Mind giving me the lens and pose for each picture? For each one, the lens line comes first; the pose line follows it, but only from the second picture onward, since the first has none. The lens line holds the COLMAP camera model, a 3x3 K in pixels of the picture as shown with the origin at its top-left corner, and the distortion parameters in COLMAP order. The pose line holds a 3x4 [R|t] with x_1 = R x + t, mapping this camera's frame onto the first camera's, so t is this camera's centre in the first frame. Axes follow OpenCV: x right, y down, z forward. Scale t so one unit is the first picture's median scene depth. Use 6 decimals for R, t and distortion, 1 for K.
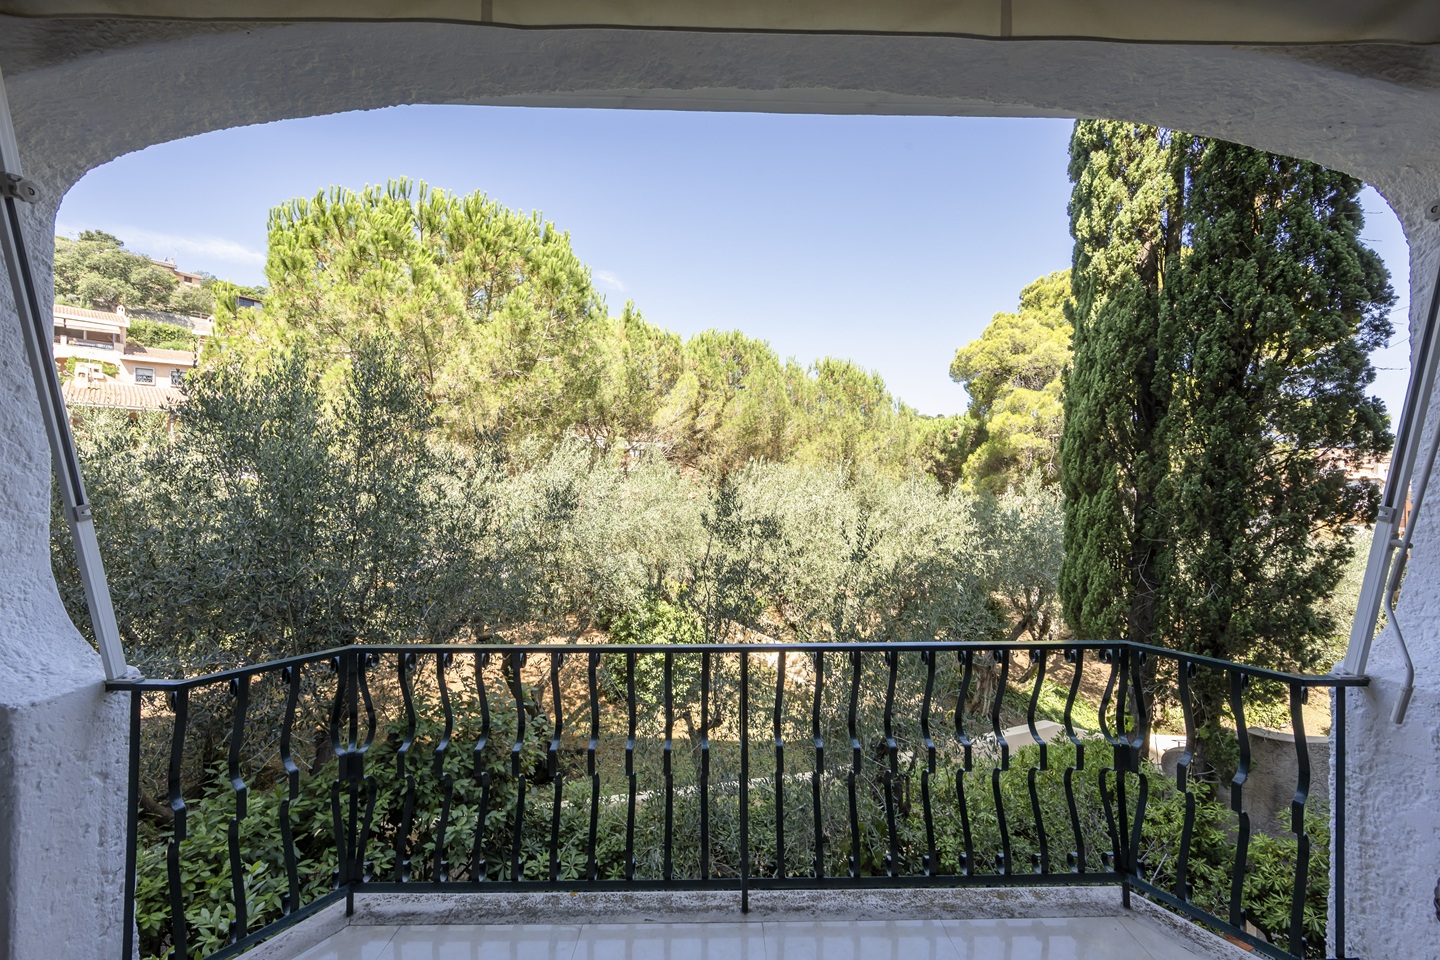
lens RADIAL K [[564.5, 0, 720.0], [0, 564.5, 480.0], [0, 0, 1]] dist [-0.001485, -0.000555]
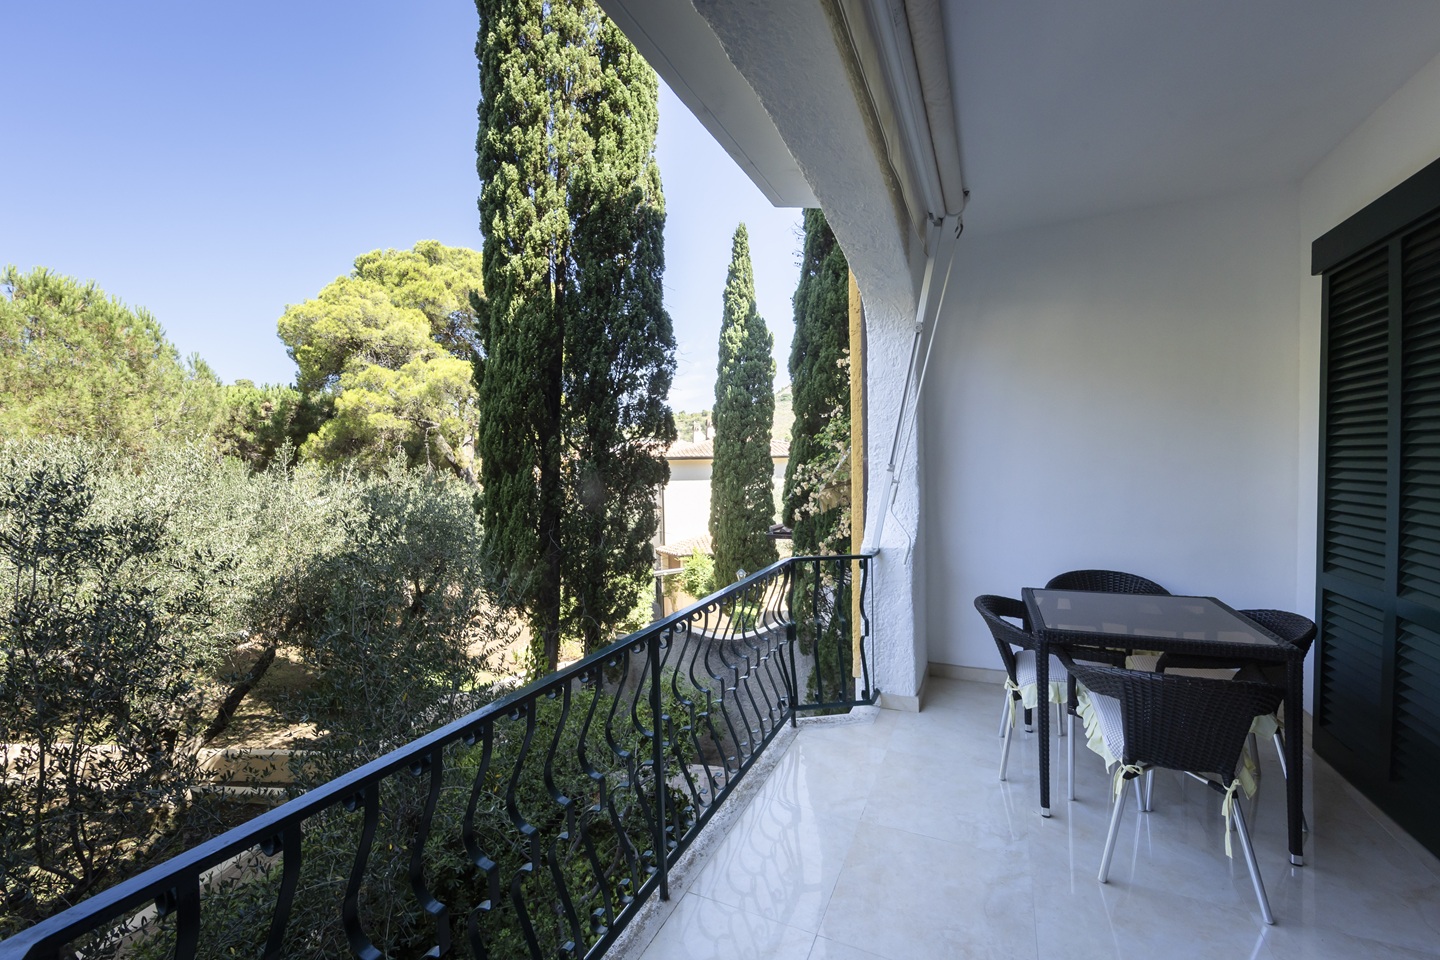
lens RADIAL K [[572.9, 0, 735.7], [0, 572.9, 477.1], [0, 0, 1]] dist [-0.000101, -0.000024]
pose [[0.431448, -0.032336, 0.901558, -0.117693], [0.011256, 0.999473, 0.030461, 0.002832], [-0.902067, -0.002994, 0.431585, 0.074294]]
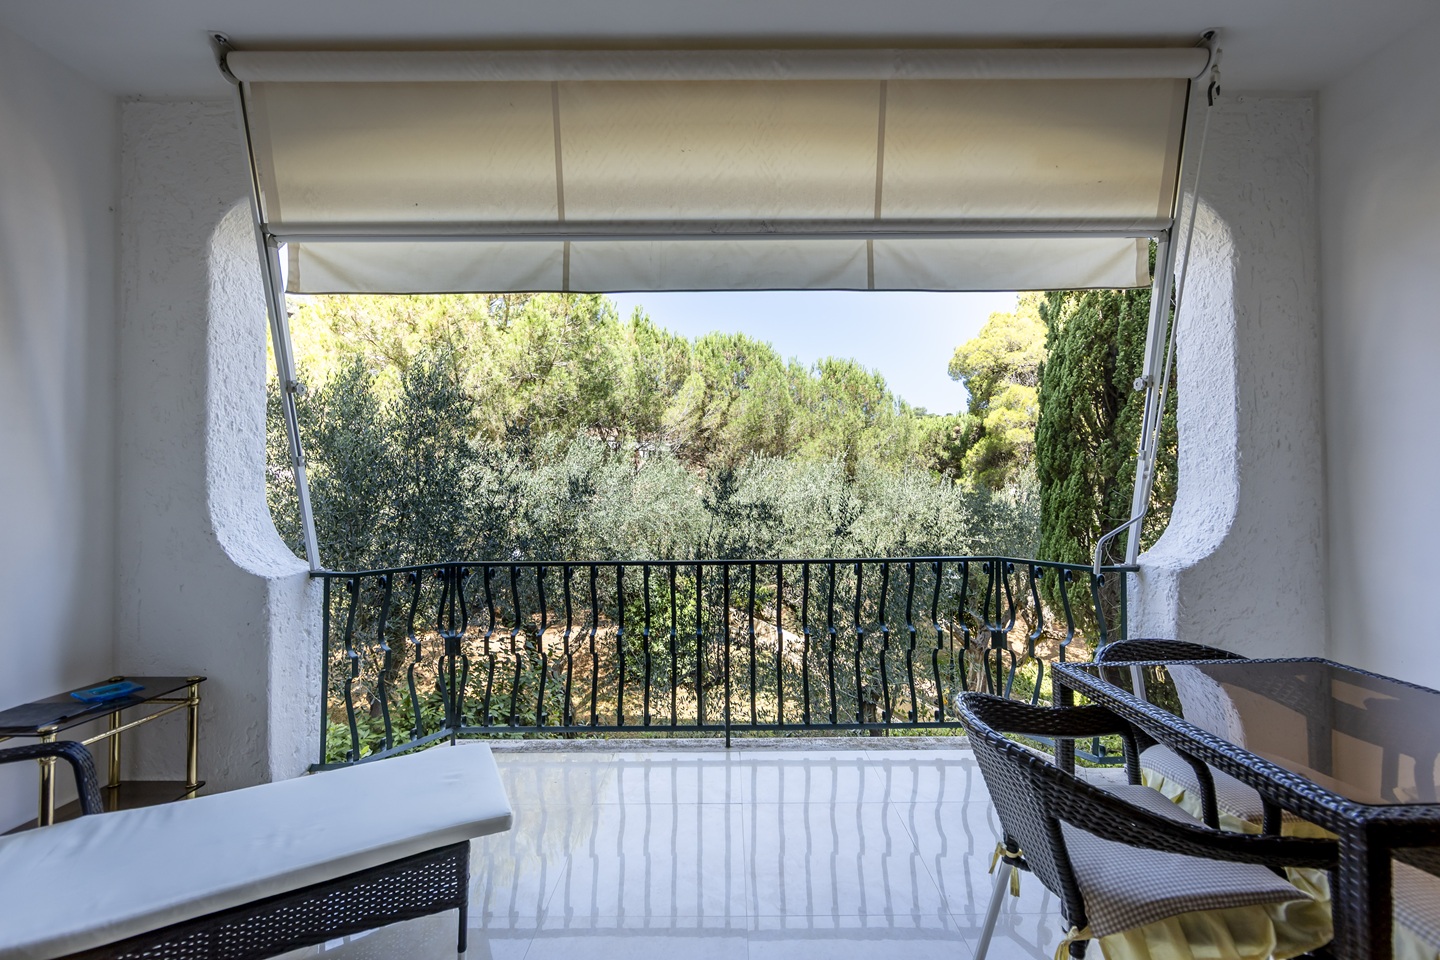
lens RADIAL K [[564.5, 0, 720.0], [0, 564.5, 480.0], [0, 0, 1]] dist [-0.001485, -0.000555]
pose [[0.999814, -0.010091, -0.016431, 0.008906], [0.010036, 0.999944, -0.003400, 0.015575], [0.016464, 0.003234, 0.999859, -0.069035]]
